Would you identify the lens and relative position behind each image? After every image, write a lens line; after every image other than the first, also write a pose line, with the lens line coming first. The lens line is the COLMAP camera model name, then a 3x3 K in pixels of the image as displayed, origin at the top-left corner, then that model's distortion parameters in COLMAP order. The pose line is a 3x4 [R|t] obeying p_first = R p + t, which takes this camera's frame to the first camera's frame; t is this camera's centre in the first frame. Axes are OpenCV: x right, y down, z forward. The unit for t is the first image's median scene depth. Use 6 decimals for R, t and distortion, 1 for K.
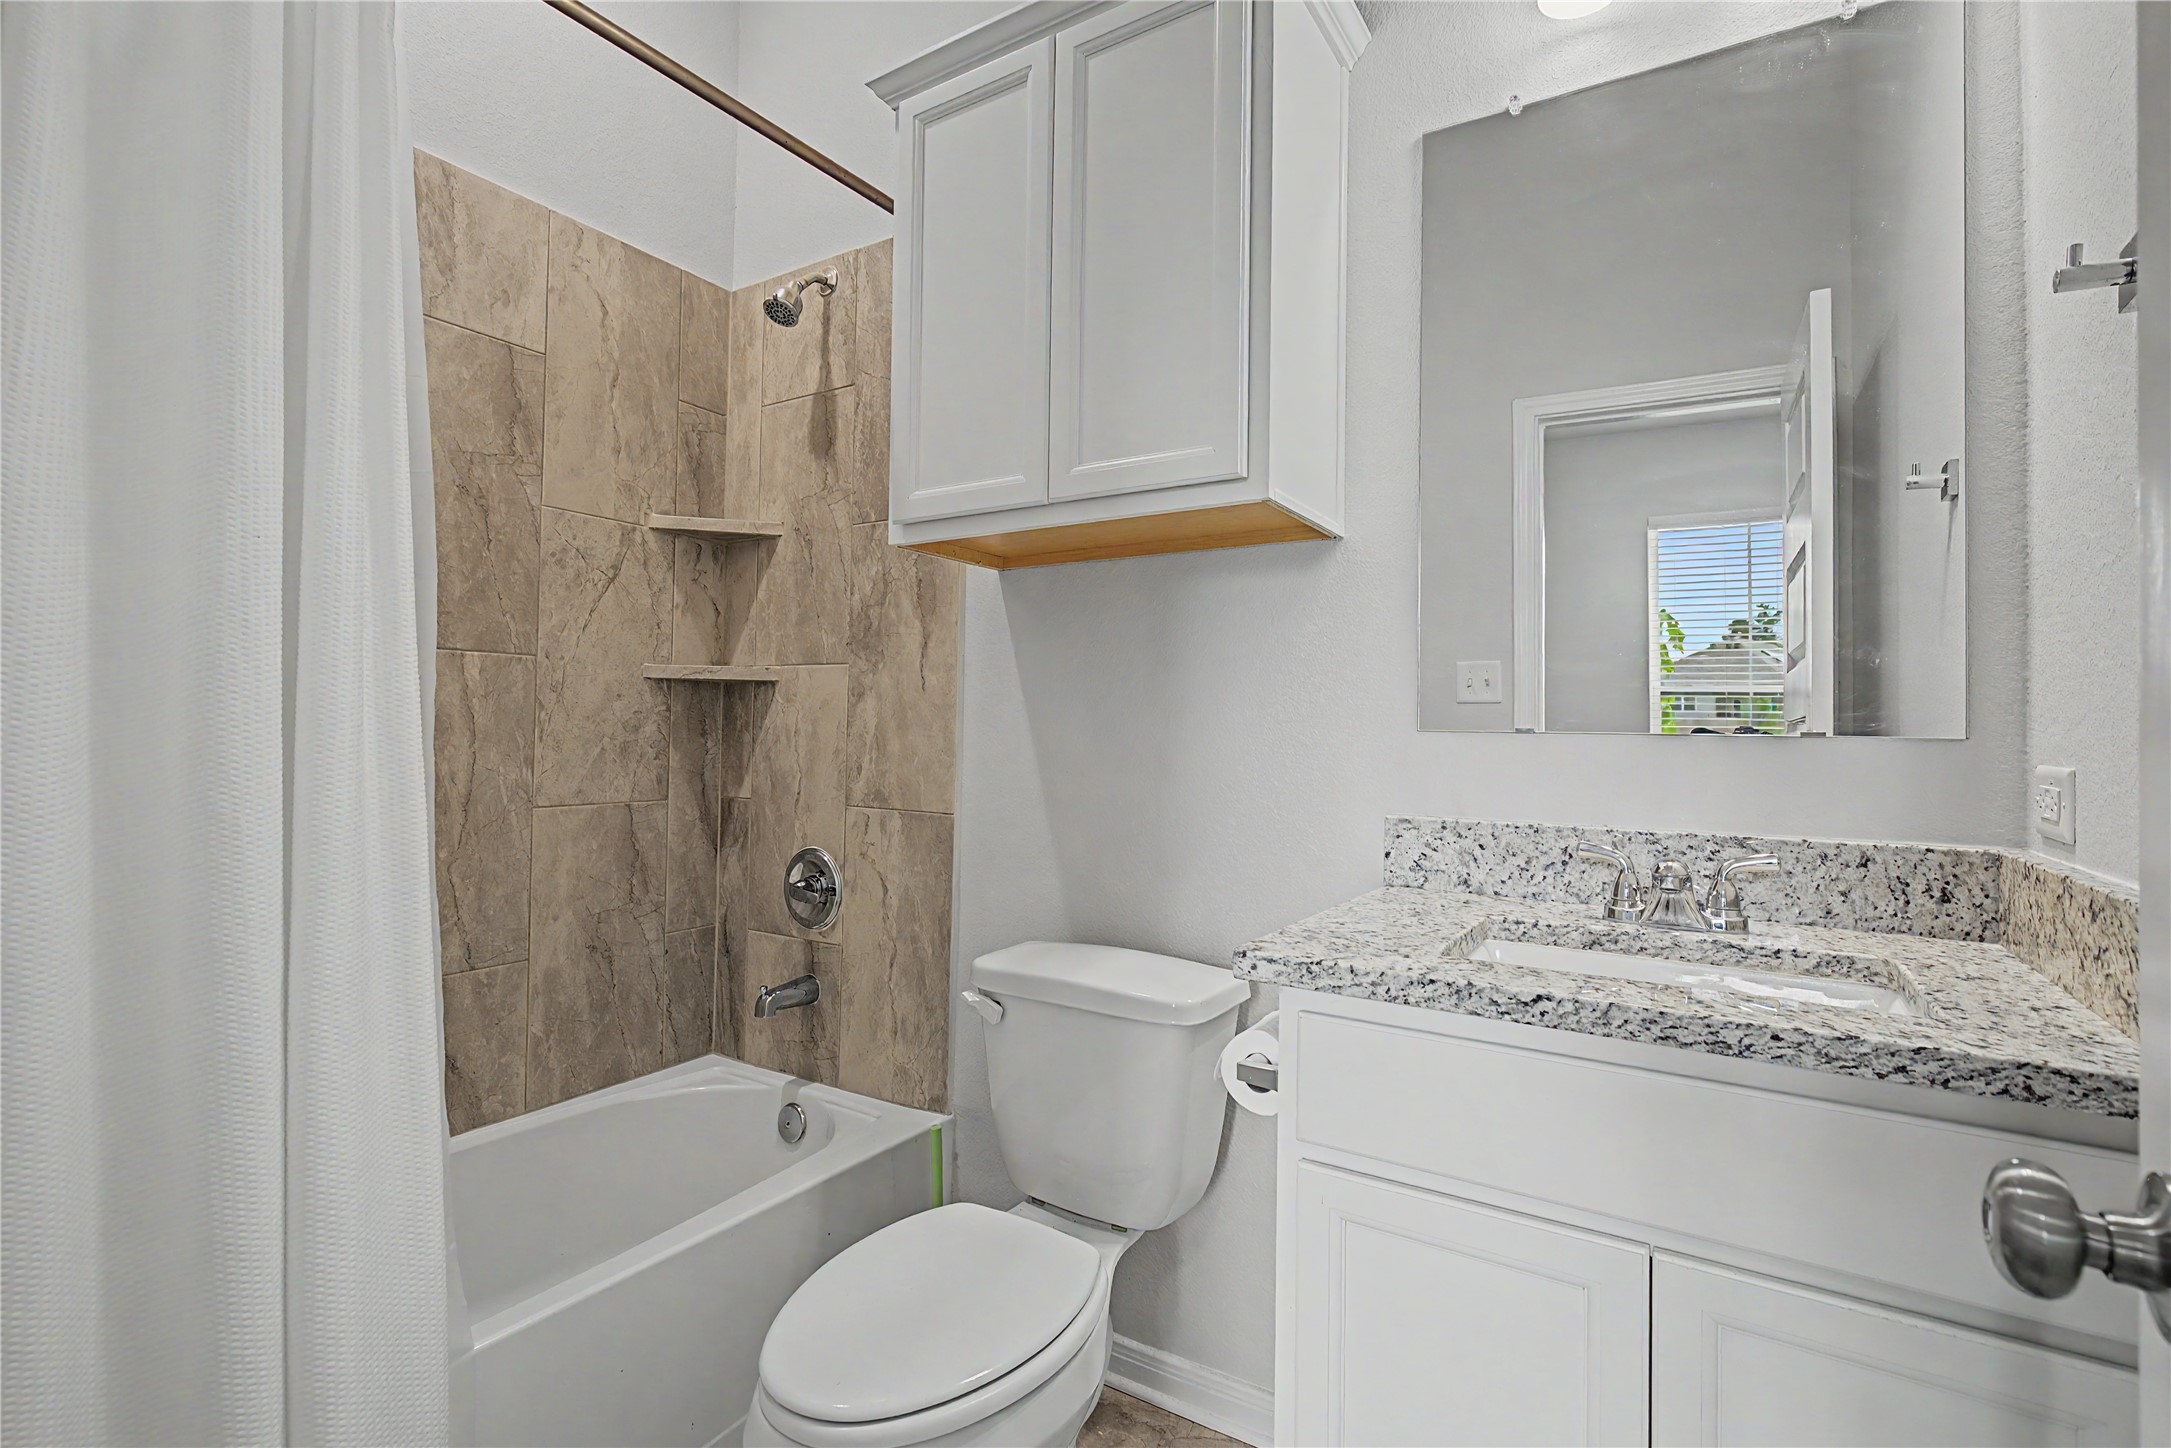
lens RADIAL K [[994.1, 0, 1103.0], [0, 994.1, 728.6], [0, 0, 1]] dist [0.001275, 0.000892]
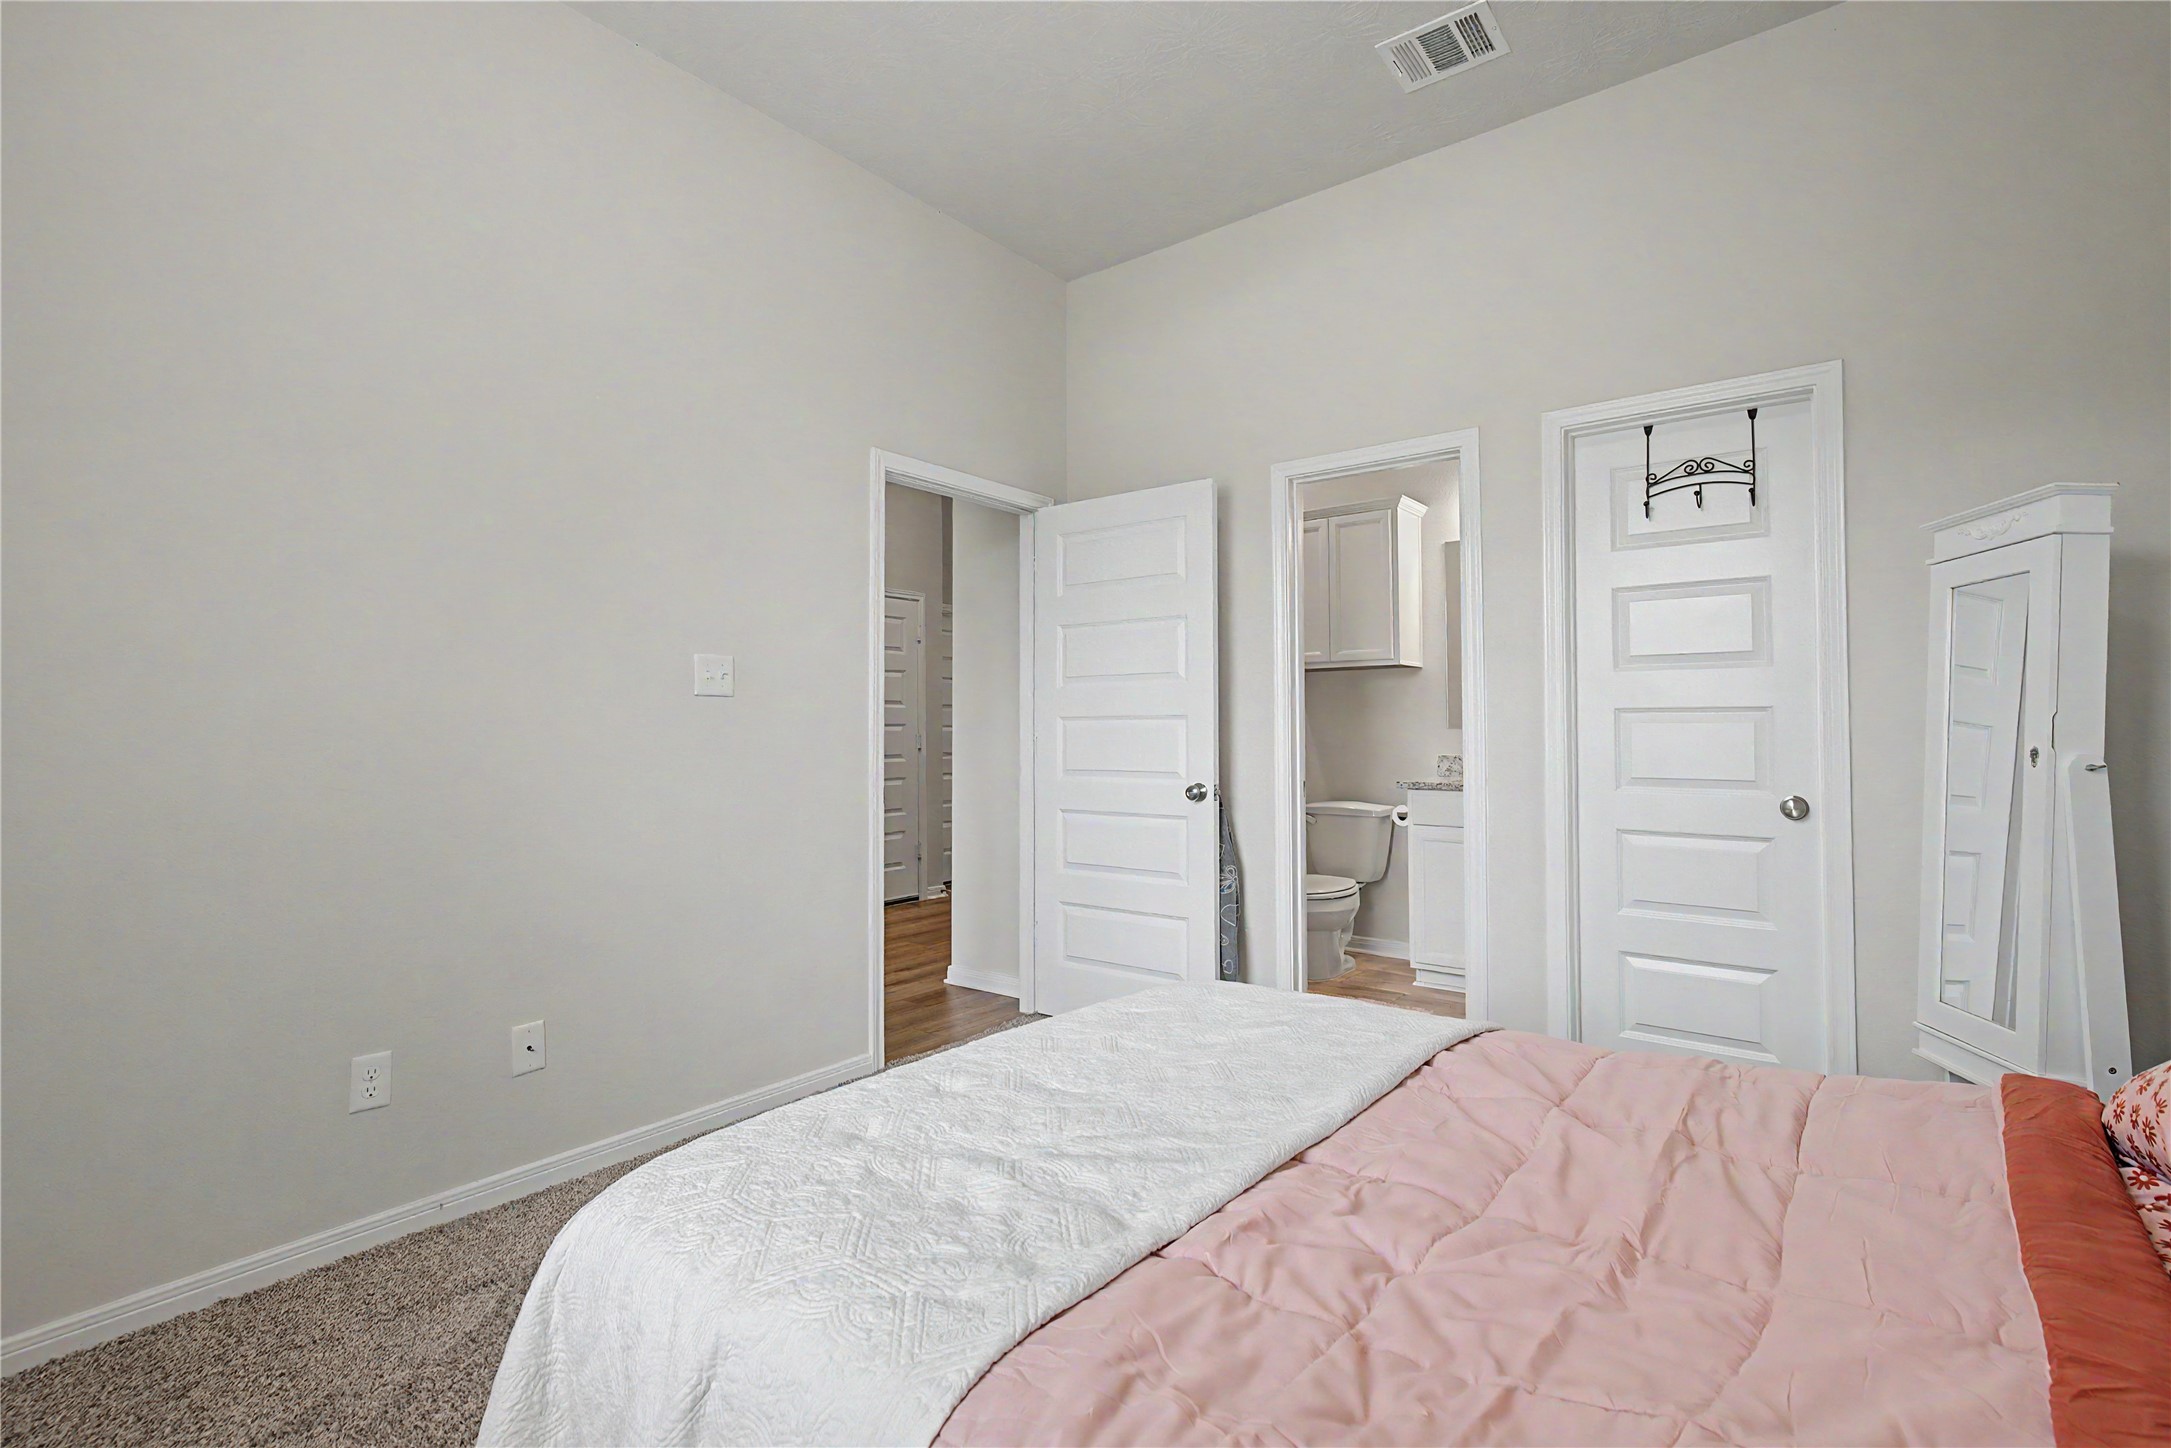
lens RADIAL K [[994.1, 0, 1103.0], [0, 994.1, 728.6], [0, 0, 1]] dist [0.001275, 0.000892]
pose [[0.994967, -0.021740, -0.097819, -0.510368], [0.021453, 0.999762, -0.003985, -0.010476], [0.097882, 0.001866, 0.995196, -2.468107]]
